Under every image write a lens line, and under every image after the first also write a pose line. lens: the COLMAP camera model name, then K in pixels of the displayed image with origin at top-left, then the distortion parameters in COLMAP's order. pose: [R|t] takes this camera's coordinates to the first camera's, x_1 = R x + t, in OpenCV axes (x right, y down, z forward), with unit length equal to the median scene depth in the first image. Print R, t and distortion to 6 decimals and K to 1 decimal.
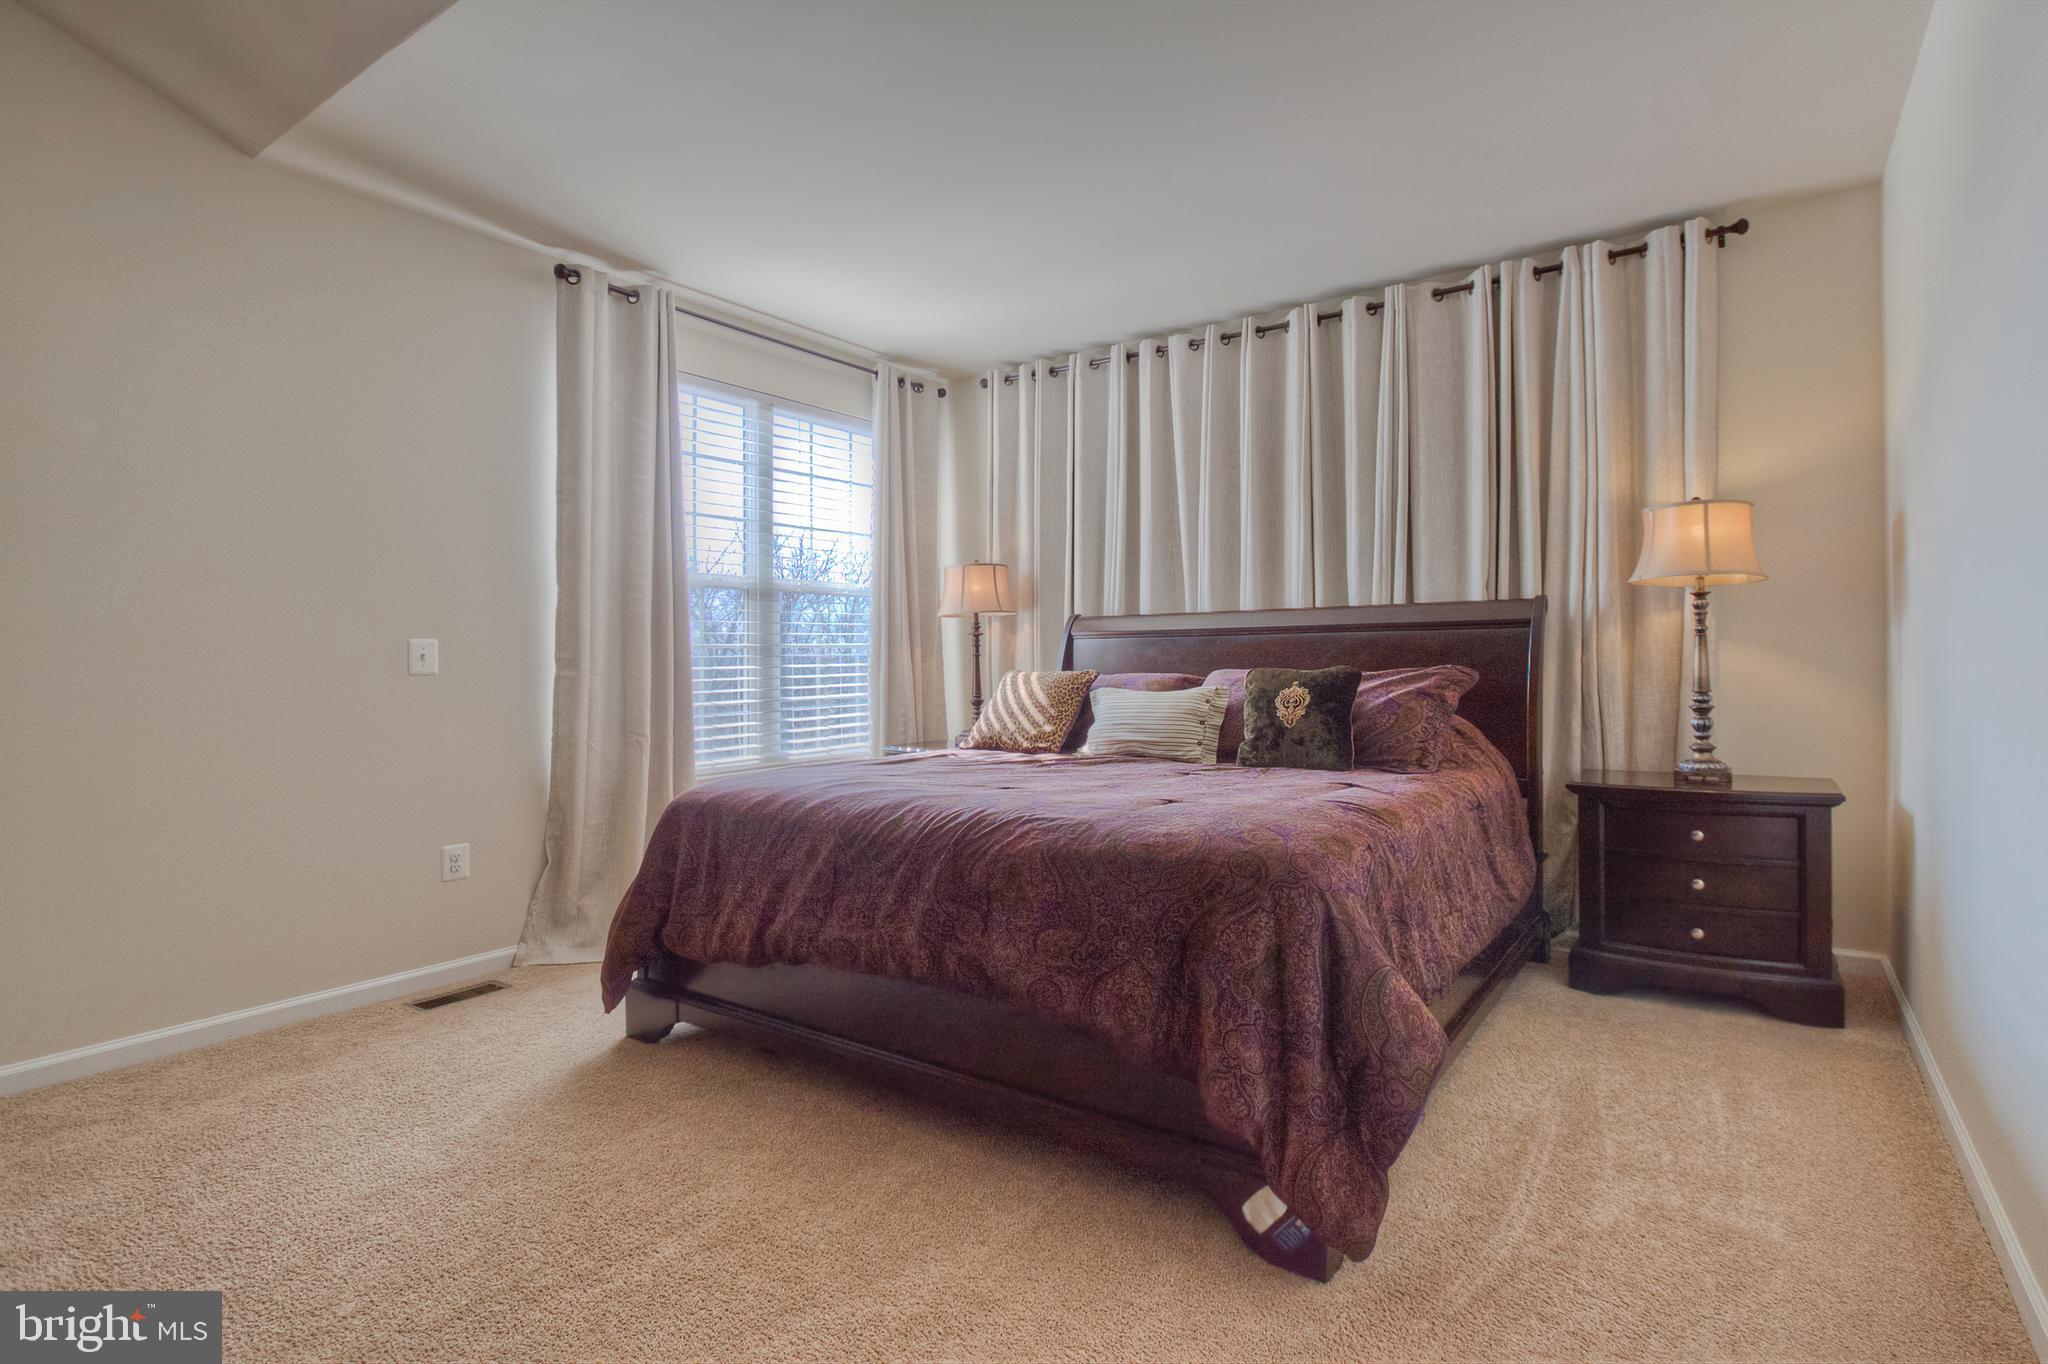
lens RADIAL K [[962.6, 0, 1073.0], [0, 962.6, 630.5], [0, 0, 1]] dist [-0.010091, -0.000637]
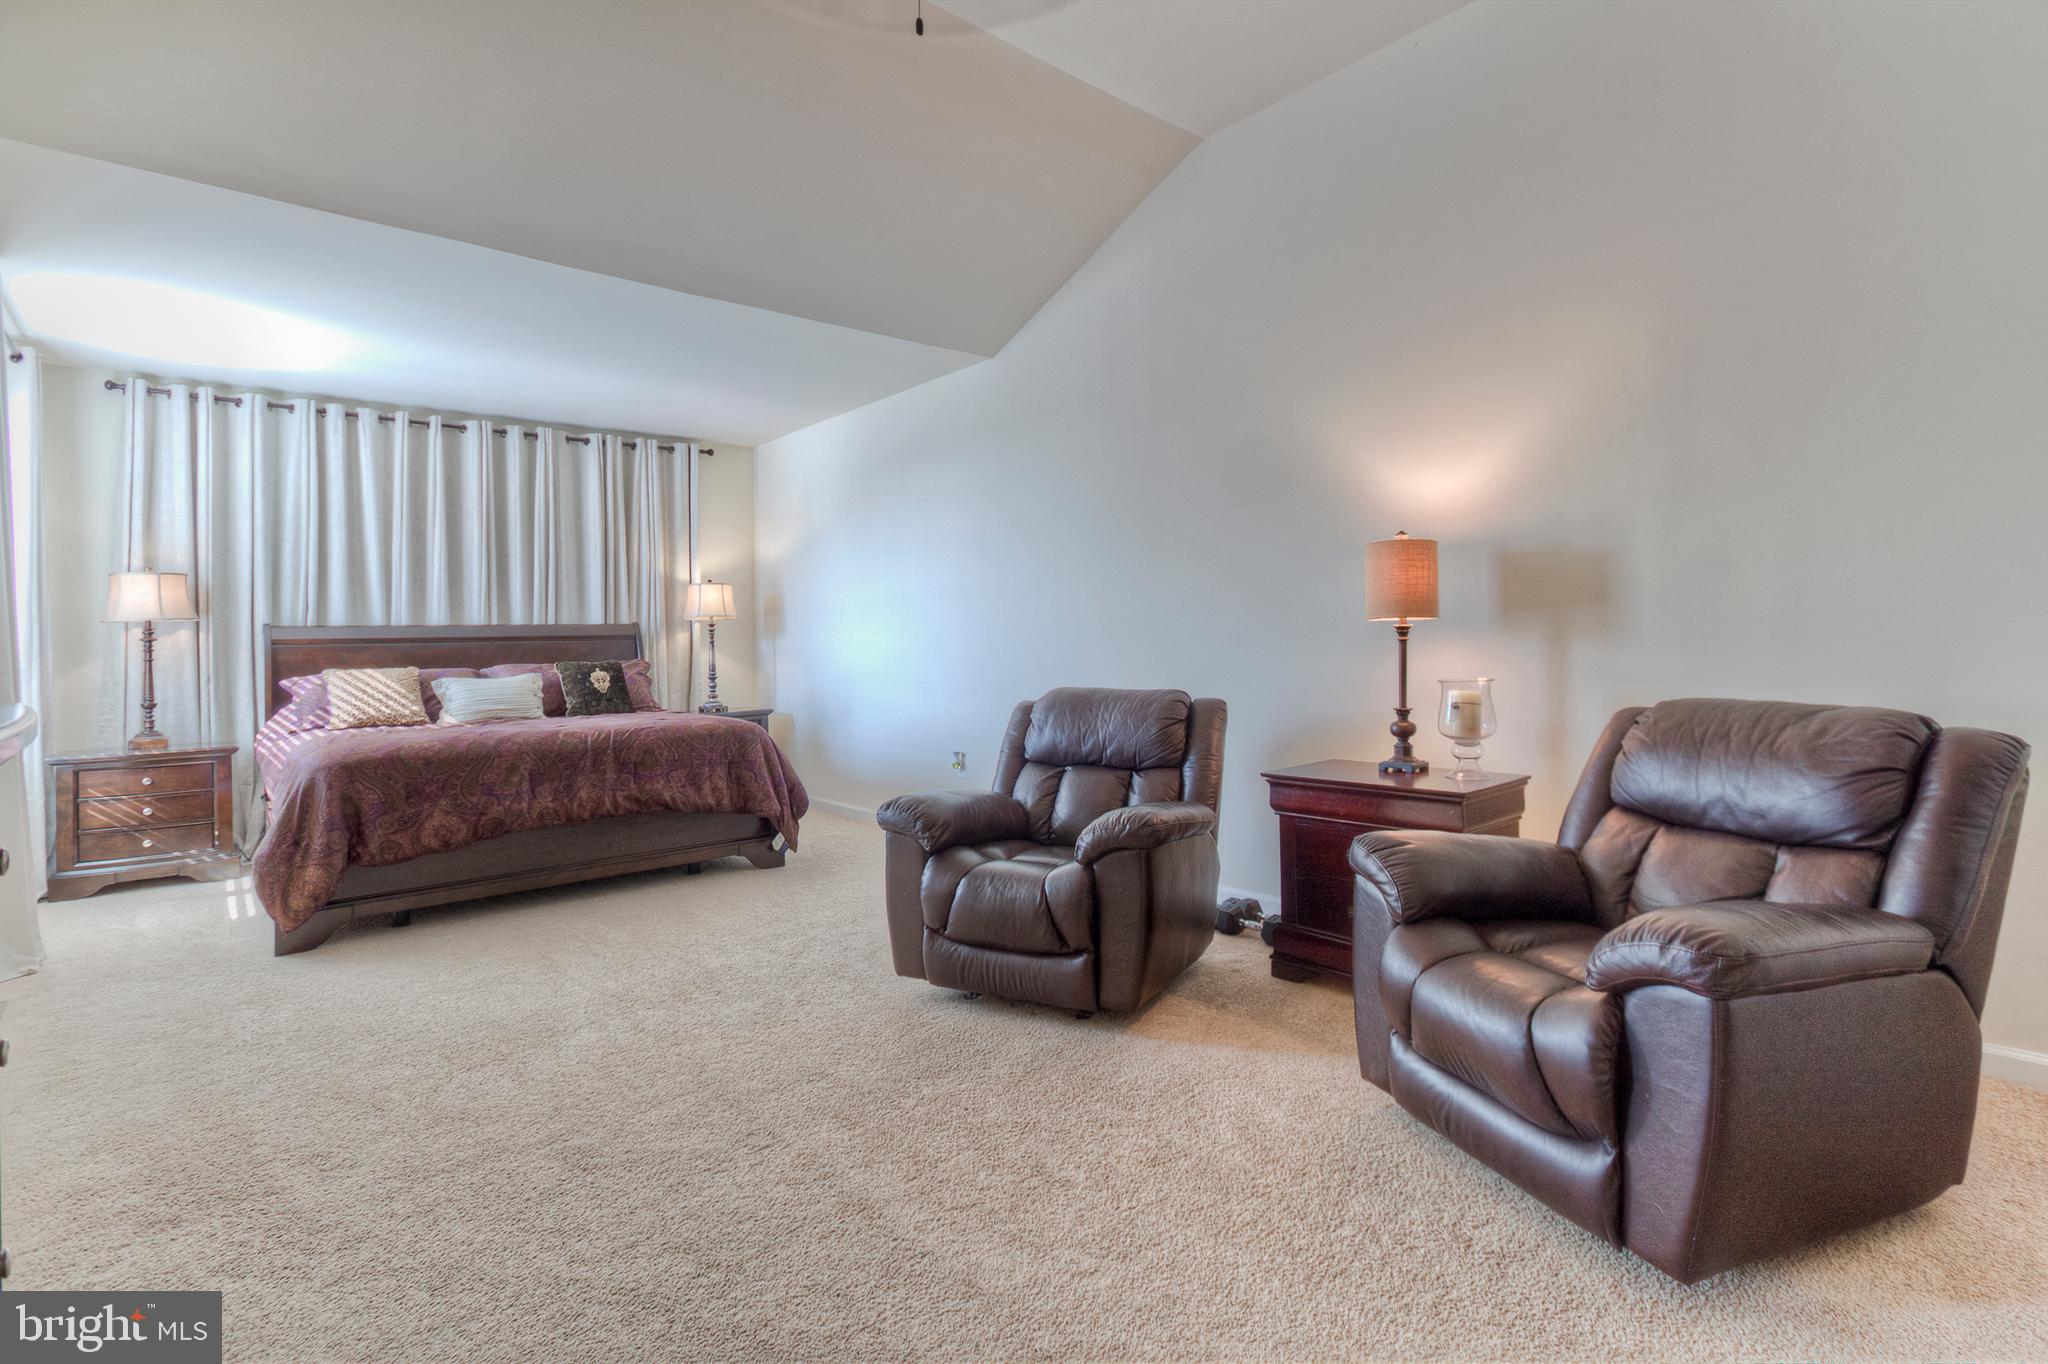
lens RADIAL K [[962.6, 0, 1025.5], [0, 962.6, 667.9], [0, 0, 1]] dist [-0.010091, -0.000637]
pose [[0.248155, -0.018555, 0.968543, -1.116500], [-0.000693, 0.999813, 0.019332, 0.014463], [-0.968720, -0.005469, 0.248096, -0.196096]]
